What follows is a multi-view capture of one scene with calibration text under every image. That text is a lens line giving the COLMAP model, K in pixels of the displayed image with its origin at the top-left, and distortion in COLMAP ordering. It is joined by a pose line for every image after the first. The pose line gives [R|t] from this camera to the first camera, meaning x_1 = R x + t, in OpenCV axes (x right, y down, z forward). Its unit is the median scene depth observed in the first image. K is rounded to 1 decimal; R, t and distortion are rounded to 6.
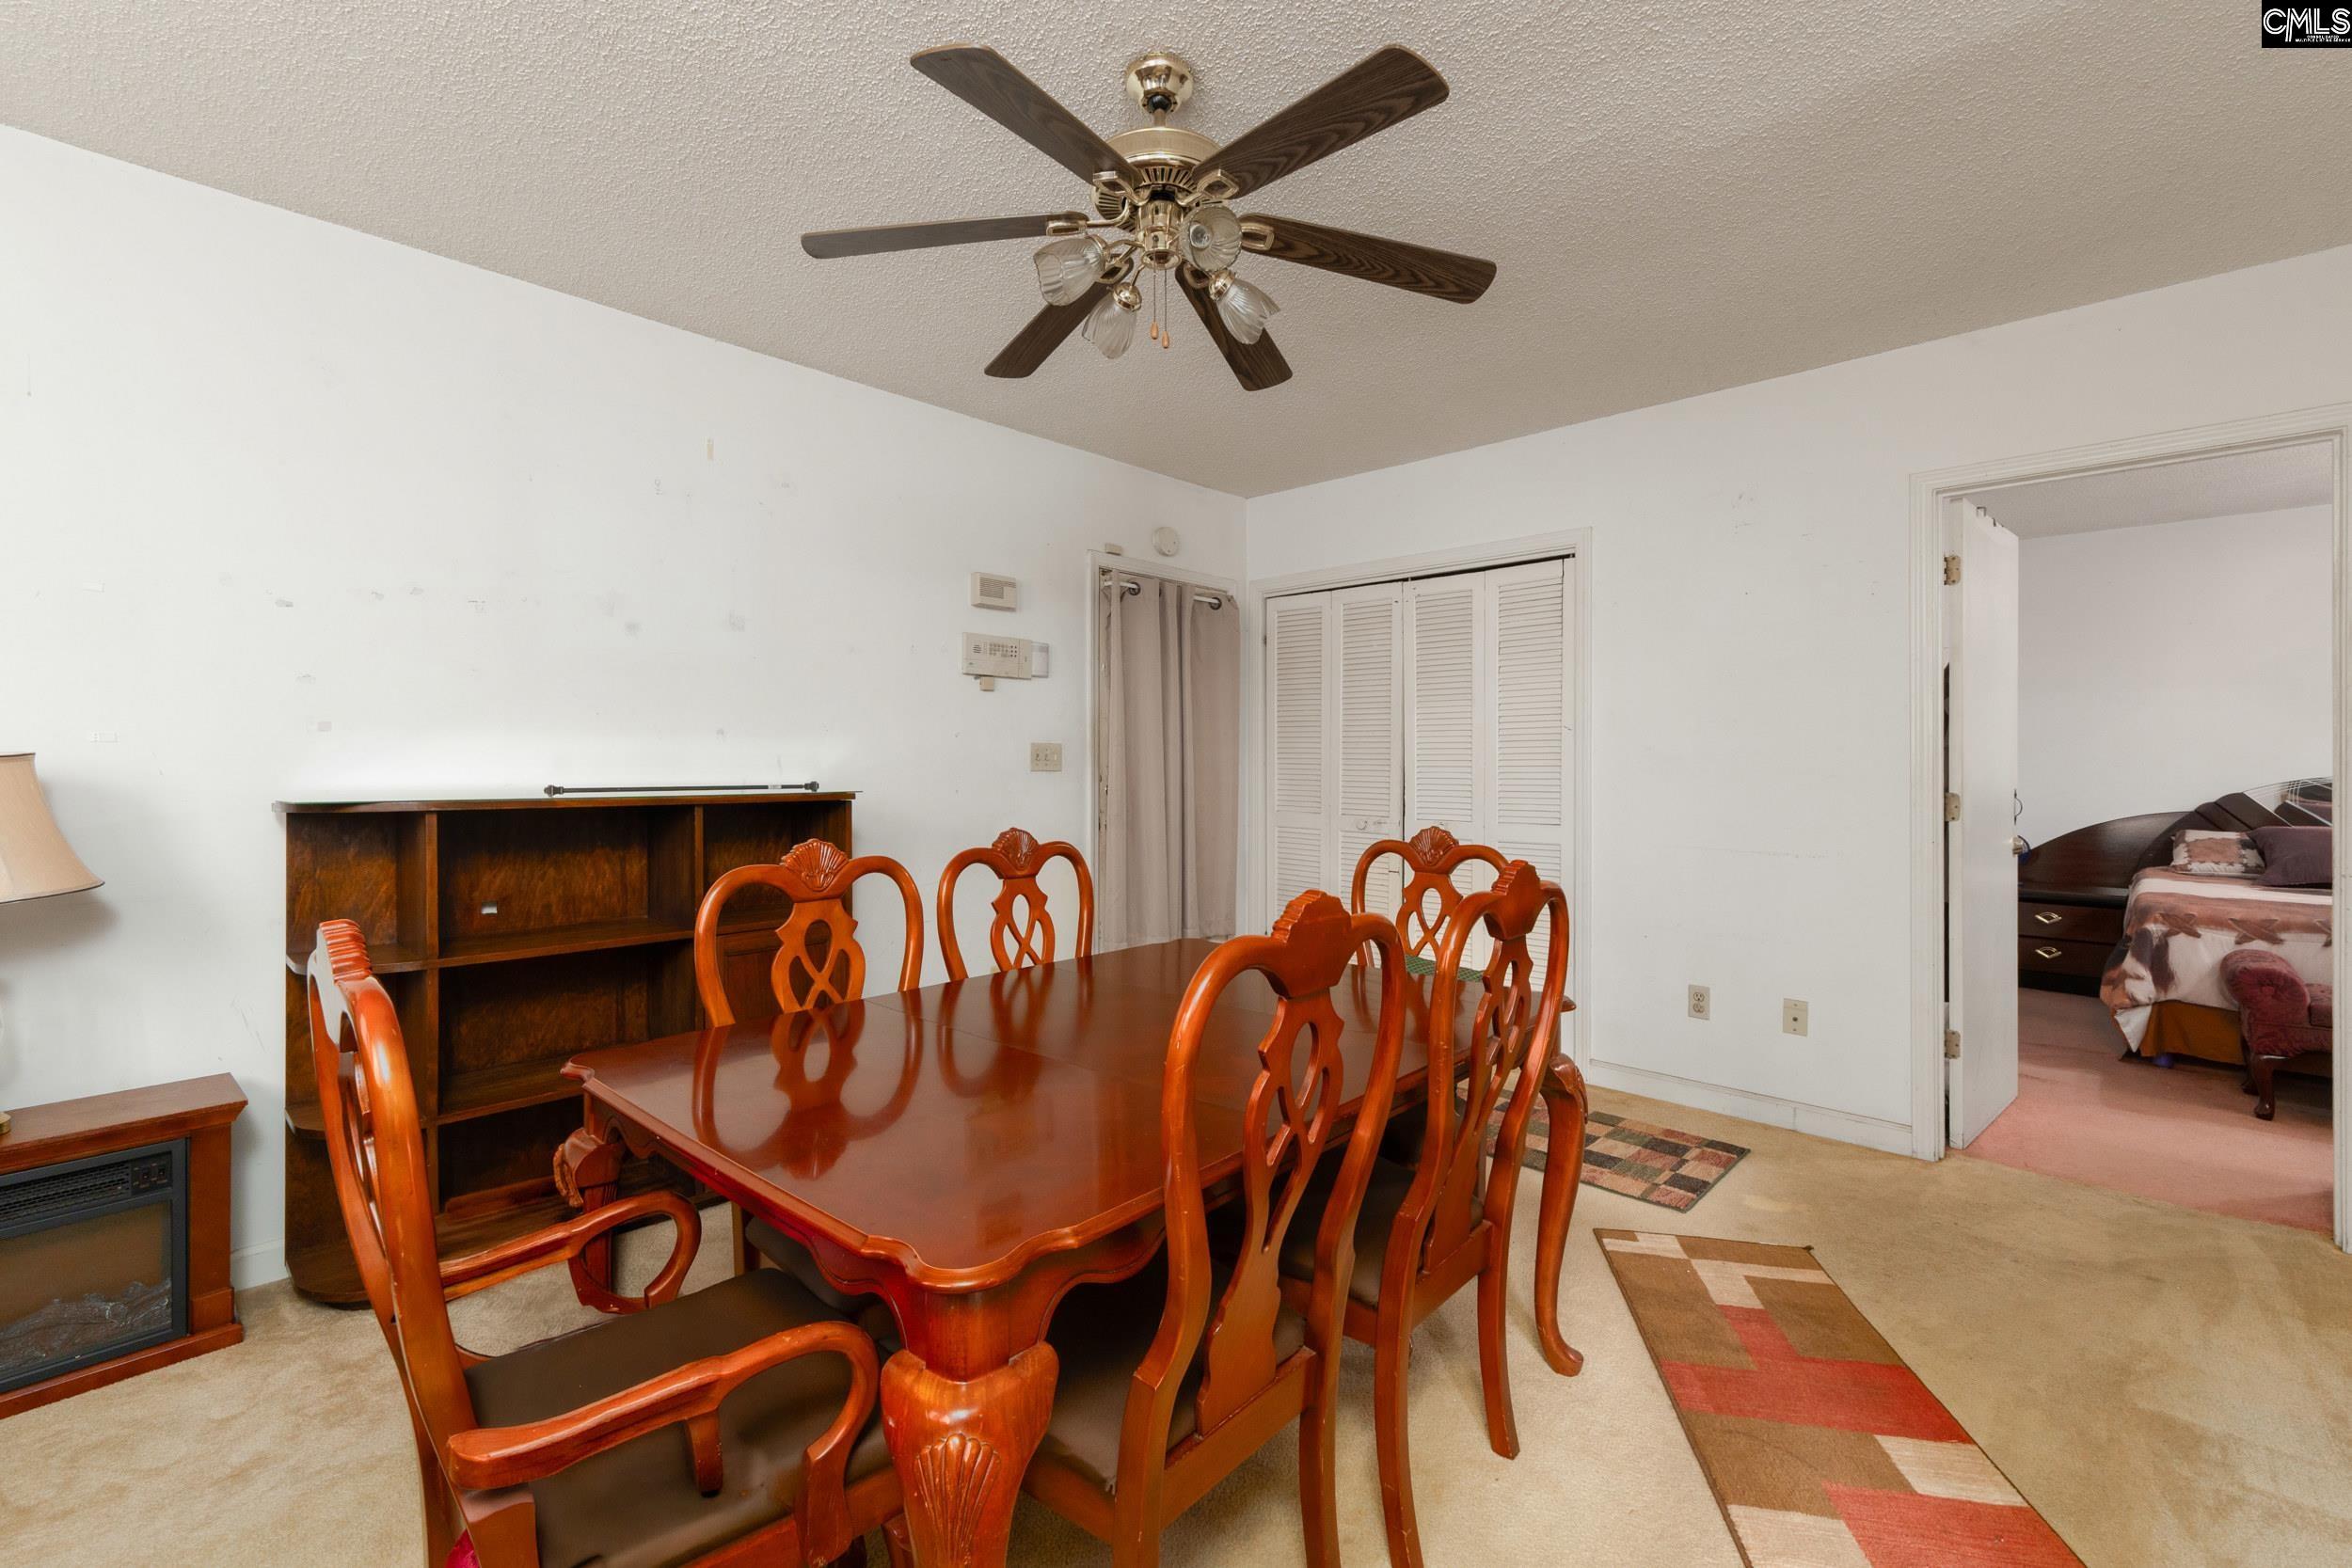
lens RADIAL K [[1018.5, 0, 1176.0], [0, 1018.5, 784.0], [0, 0, 1]] dist [0.001016, 0.000008]
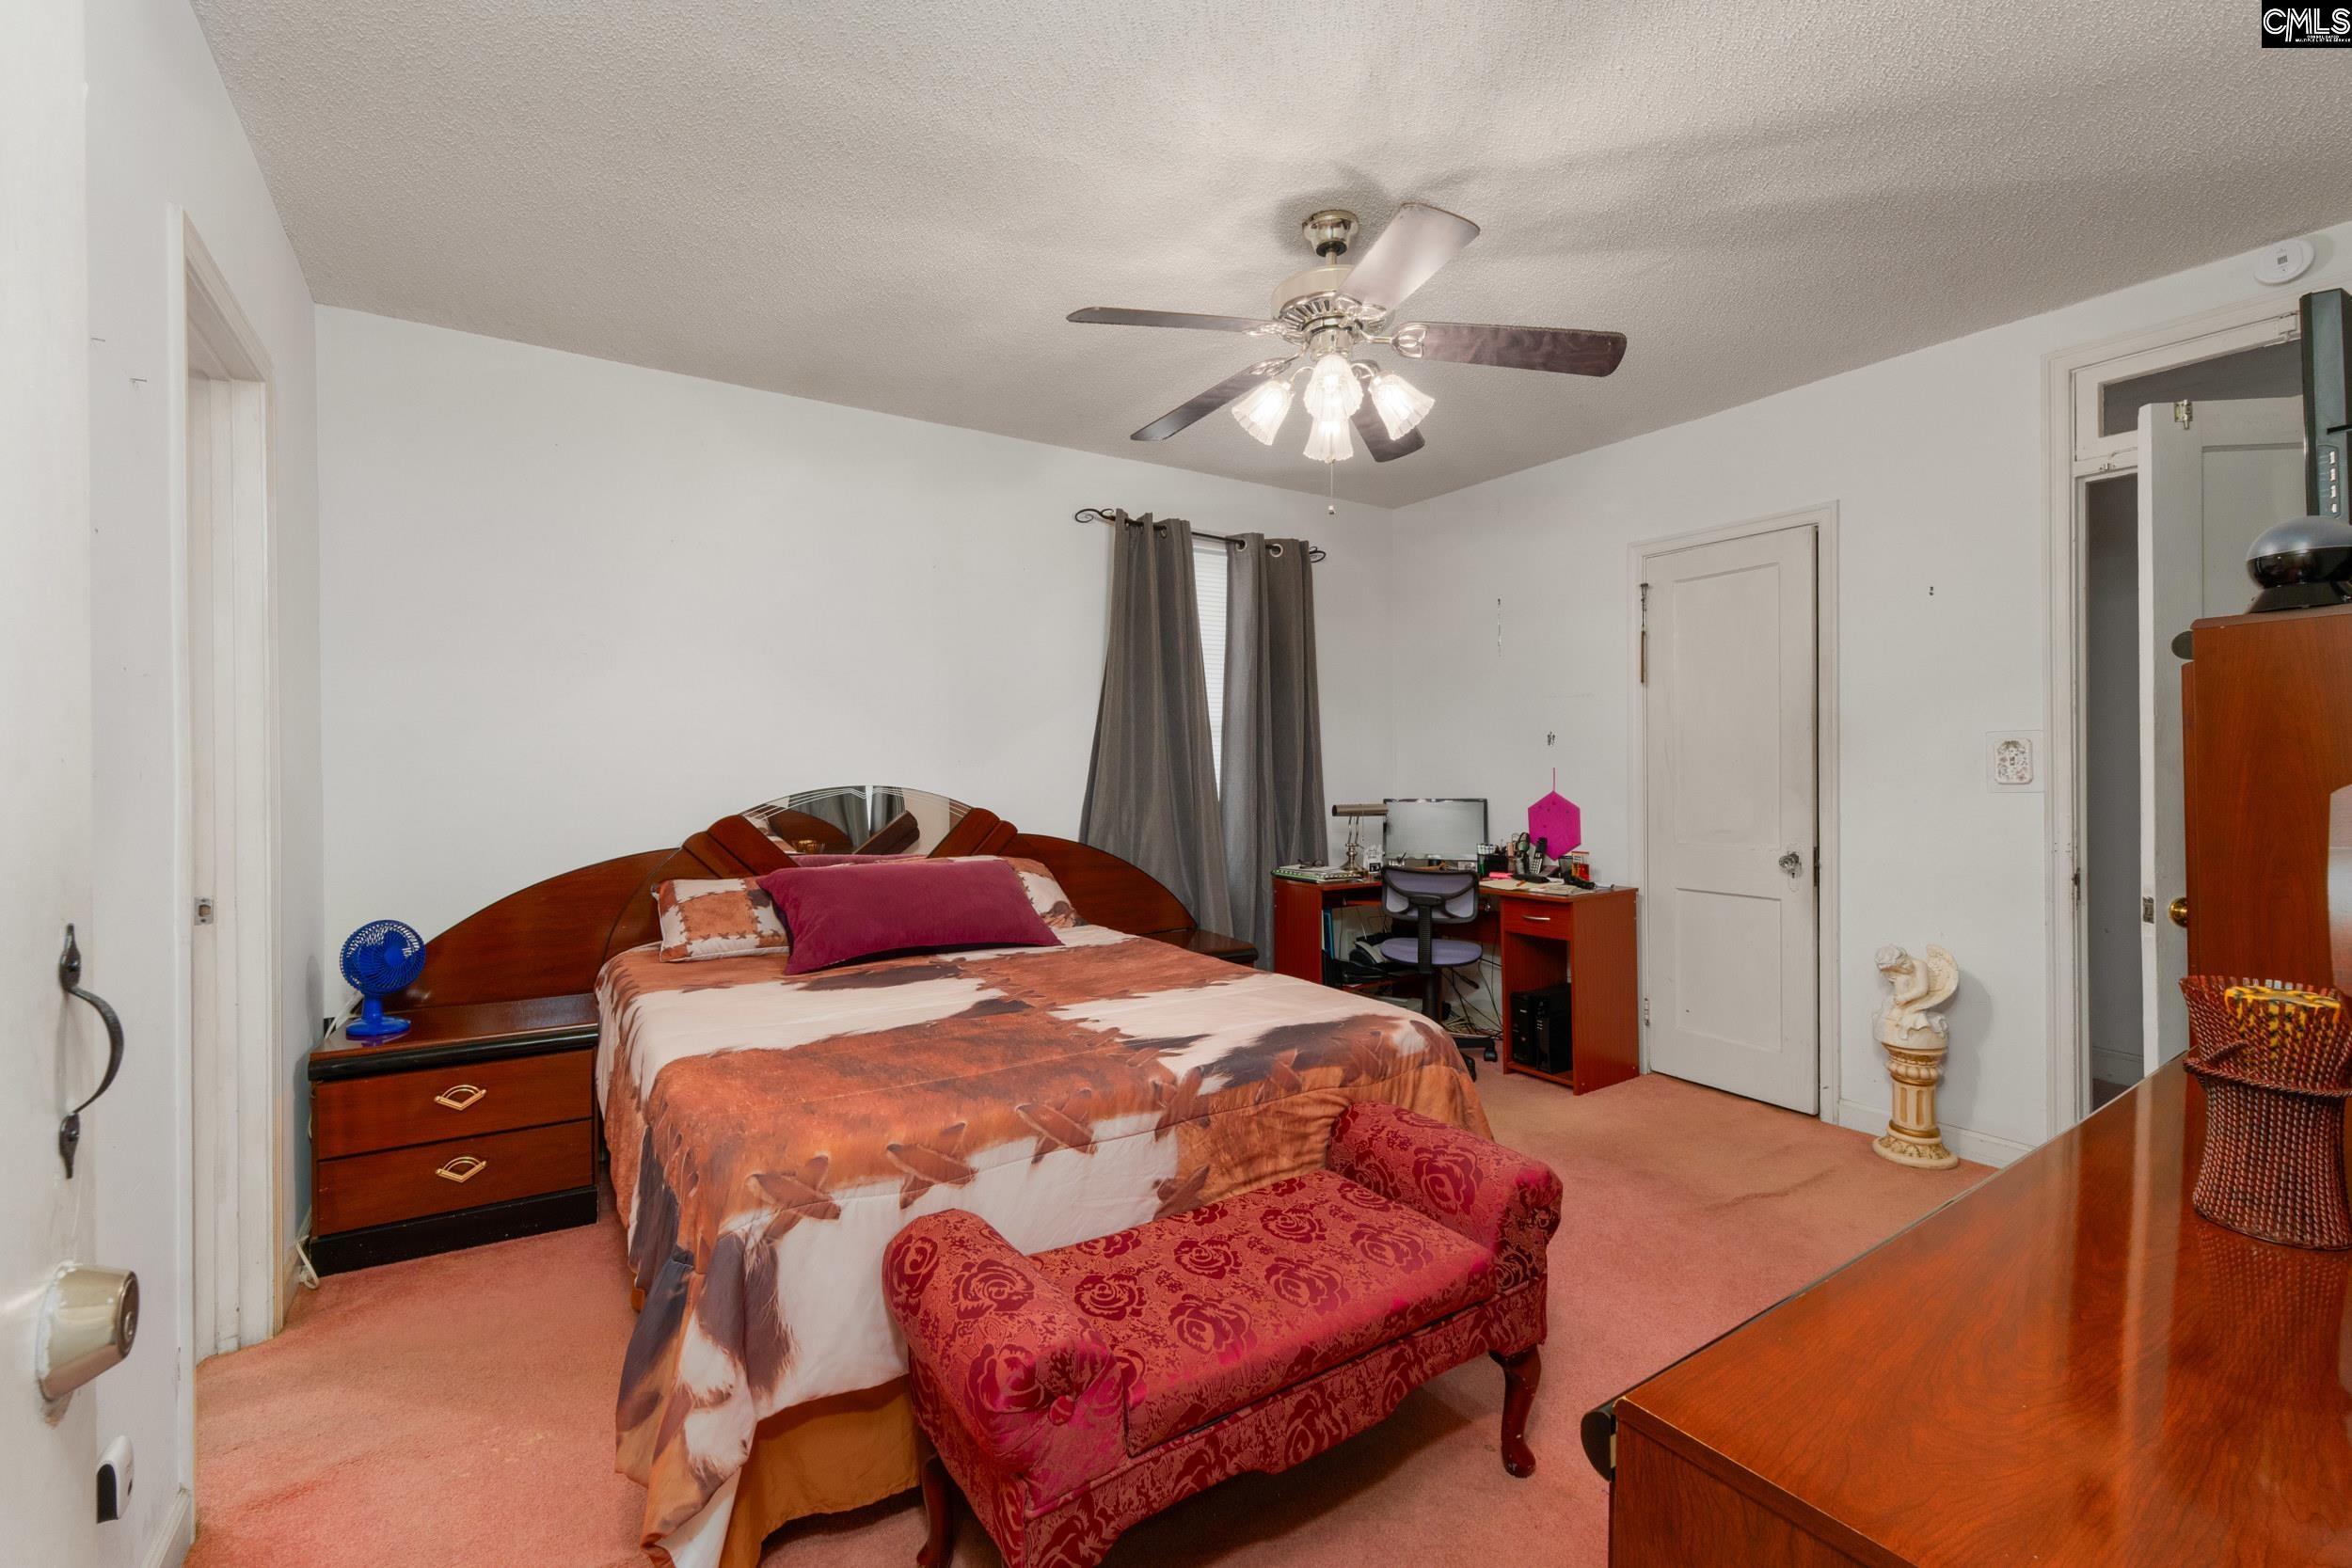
lens RADIAL K [[1018.5, 0, 1176.0], [0, 1018.5, 784.0], [0, 0, 1]] dist [0.001016, 0.000008]
pose [[0.243925, -0.001554, 0.969793, 0.597638], [0.016410, 0.999862, -0.002525, -0.005283], [-0.969655, 0.016530, 0.243917, 0.700012]]
